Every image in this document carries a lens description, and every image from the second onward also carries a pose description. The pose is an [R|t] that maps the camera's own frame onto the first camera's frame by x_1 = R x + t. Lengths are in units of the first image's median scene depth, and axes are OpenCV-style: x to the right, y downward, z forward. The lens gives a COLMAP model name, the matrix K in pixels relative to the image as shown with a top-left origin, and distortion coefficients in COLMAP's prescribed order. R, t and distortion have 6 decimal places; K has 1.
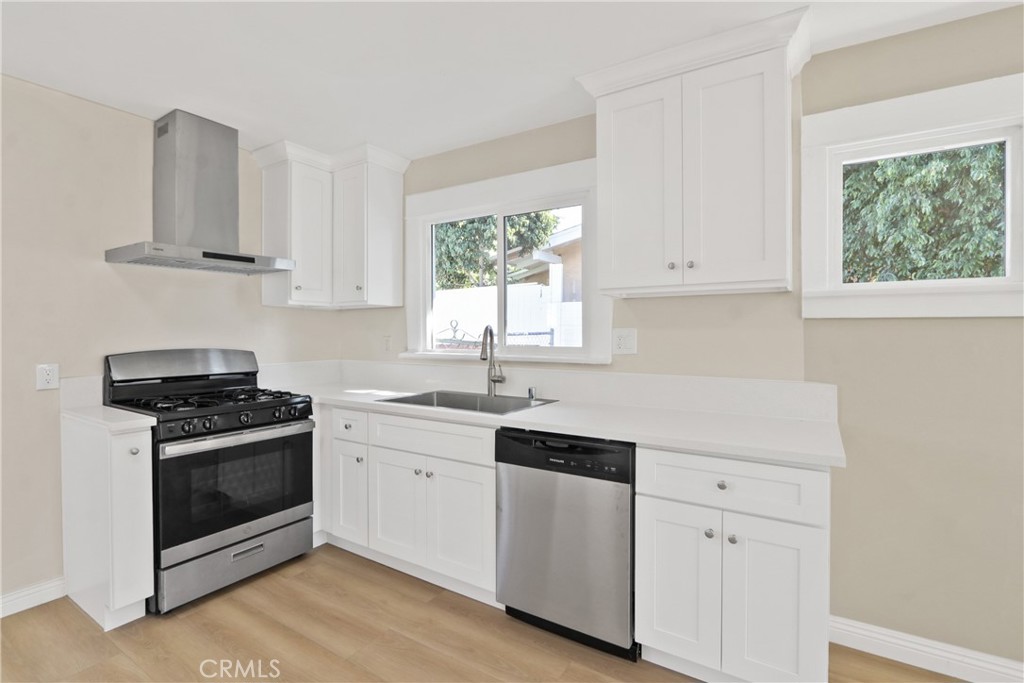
lens RADIAL K [[474.1, 0, 509.7], [0, 474.1, 334.3], [0, 0, 1]] dist [-0.013555, 0.000259]
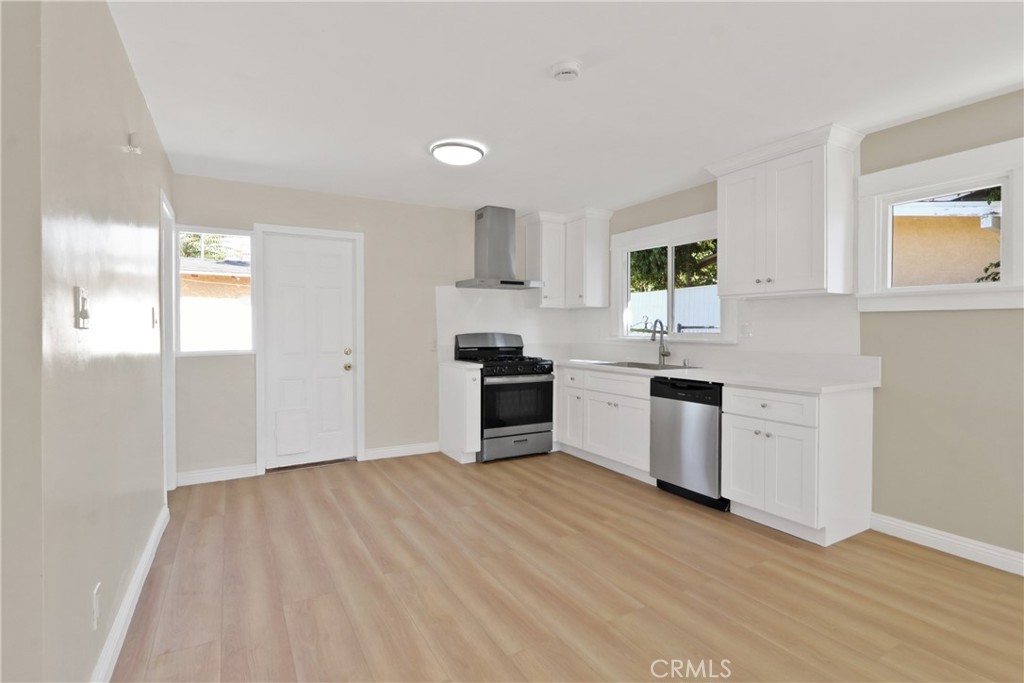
lens RADIAL K [[489.5, 0, 514.3], [0, 489.5, 332.3], [0, 0, 1]] dist [-0.003438, -0.000138]
pose [[0.891269, 0.007037, -0.453420, 0.277142], [-0.006738, 0.999975, 0.002274, 0.026297], [0.453425, 0.001029, 0.891294, -0.685687]]
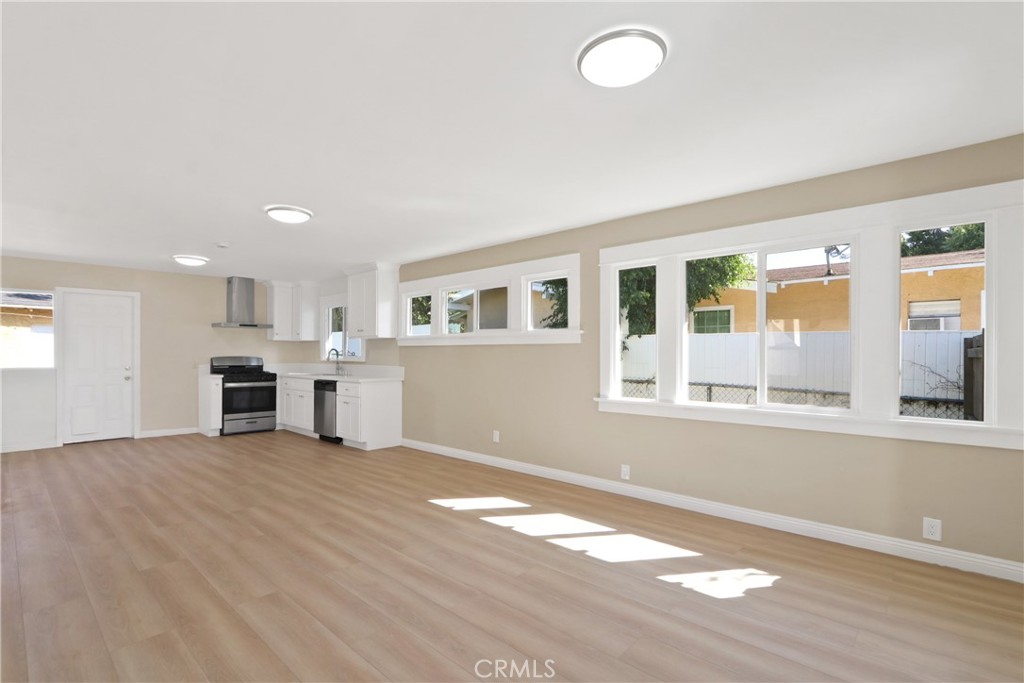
lens RADIAL K [[481.5, 0, 507.2], [0, 481.5, 349.7], [0, 0, 1]] dist [-0.003047, 0.000235]
pose [[0.983379, 0.002780, -0.181541, 1.536500], [-0.005141, 0.999908, -0.012538, 0.021129], [0.181489, 0.013263, 0.983303, -1.660391]]
